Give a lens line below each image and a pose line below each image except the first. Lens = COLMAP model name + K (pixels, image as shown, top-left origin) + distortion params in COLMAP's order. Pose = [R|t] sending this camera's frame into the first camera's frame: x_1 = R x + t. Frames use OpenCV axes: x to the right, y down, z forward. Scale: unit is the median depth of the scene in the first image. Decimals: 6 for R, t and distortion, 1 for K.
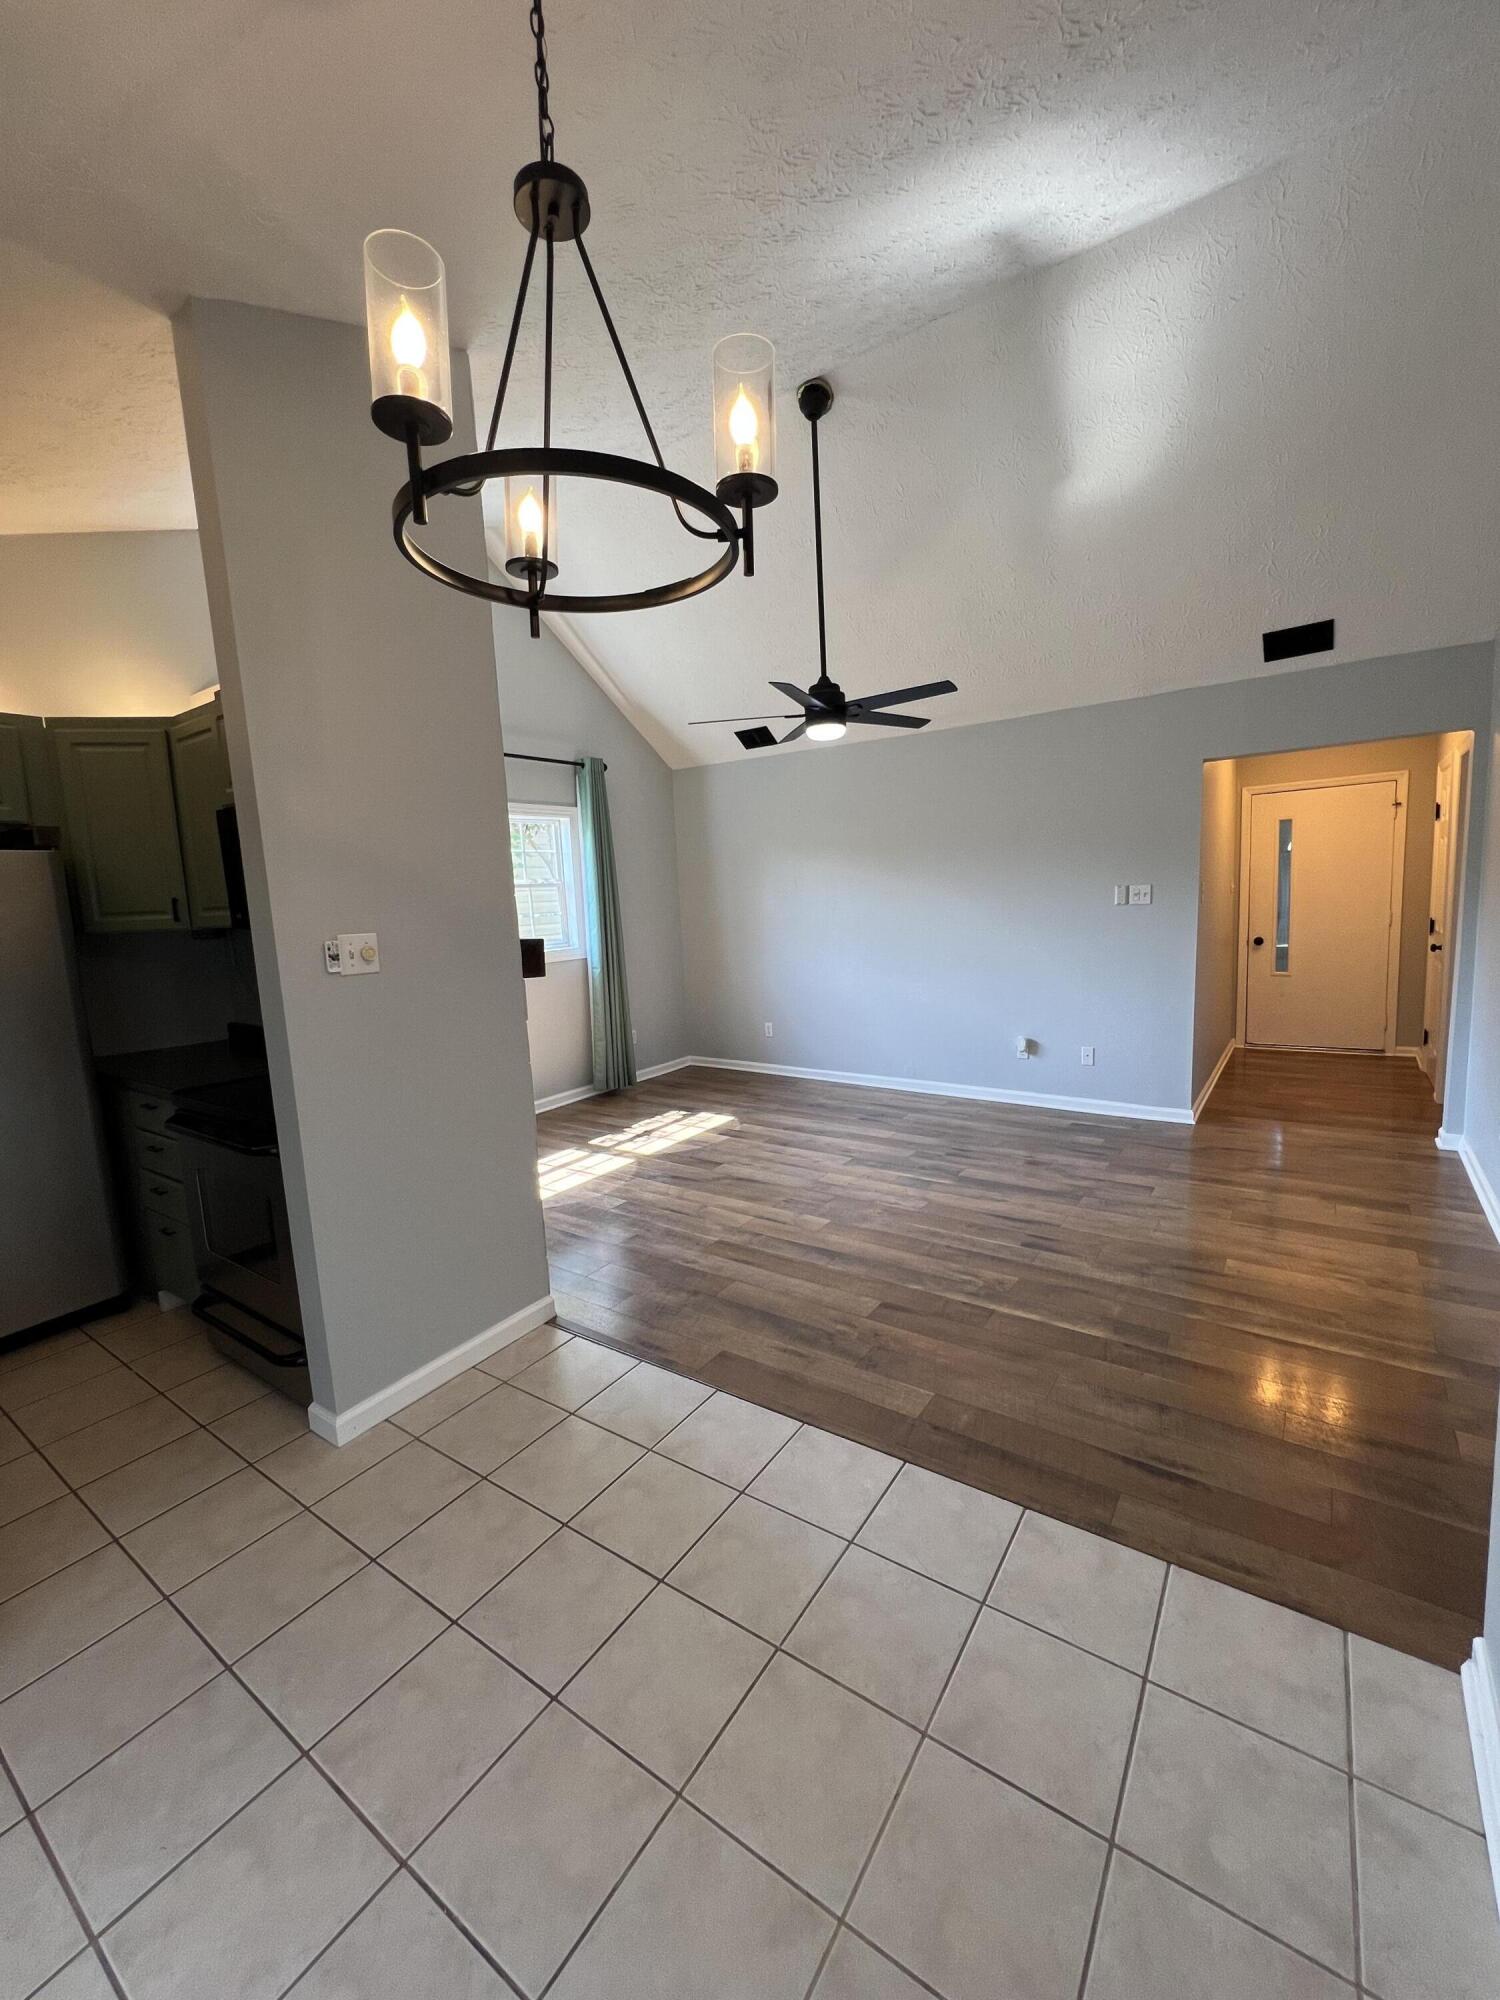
lens RADIAL K [[805.7, 0, 755.3], [0, 805.7, 1003.7], [0, 0, 1]] dist [-0.004193, 0.001240]
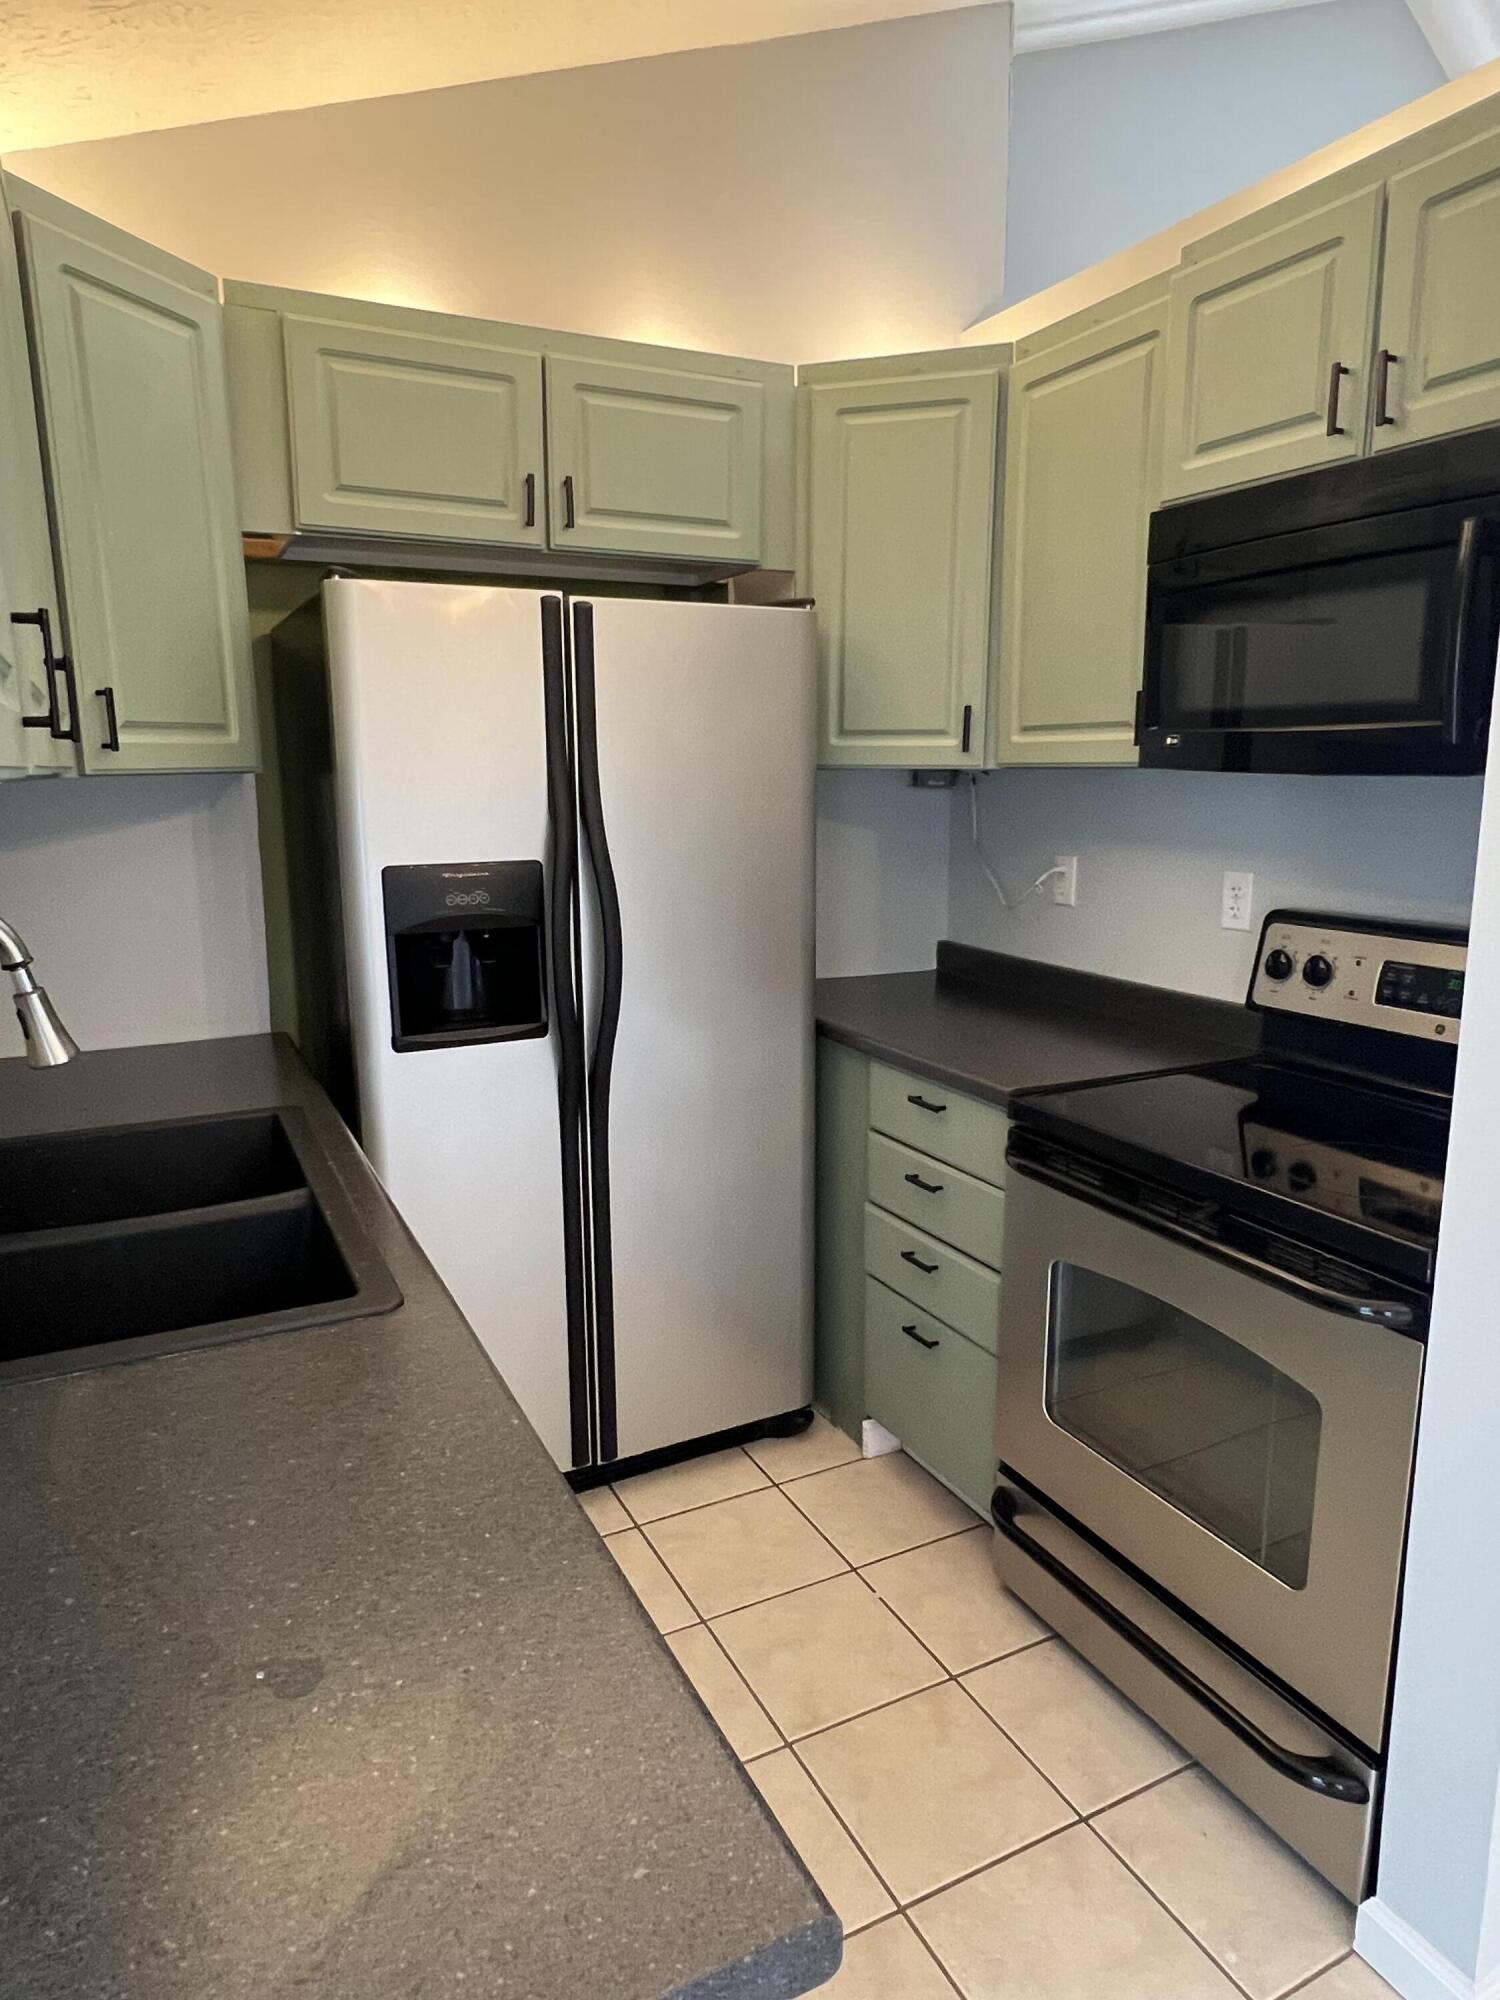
lens RADIAL K [[1227.2, 0, 749.1], [0, 1227.2, 1009.7], [0, 0, 1]] dist [-0.006727, -0.001752]
pose [[0.877873, 0.131813, -0.460396, -0.456961], [-0.097522, 0.990435, 0.097611, 0.000320], [0.468859, -0.040791, 0.882331, 0.222383]]
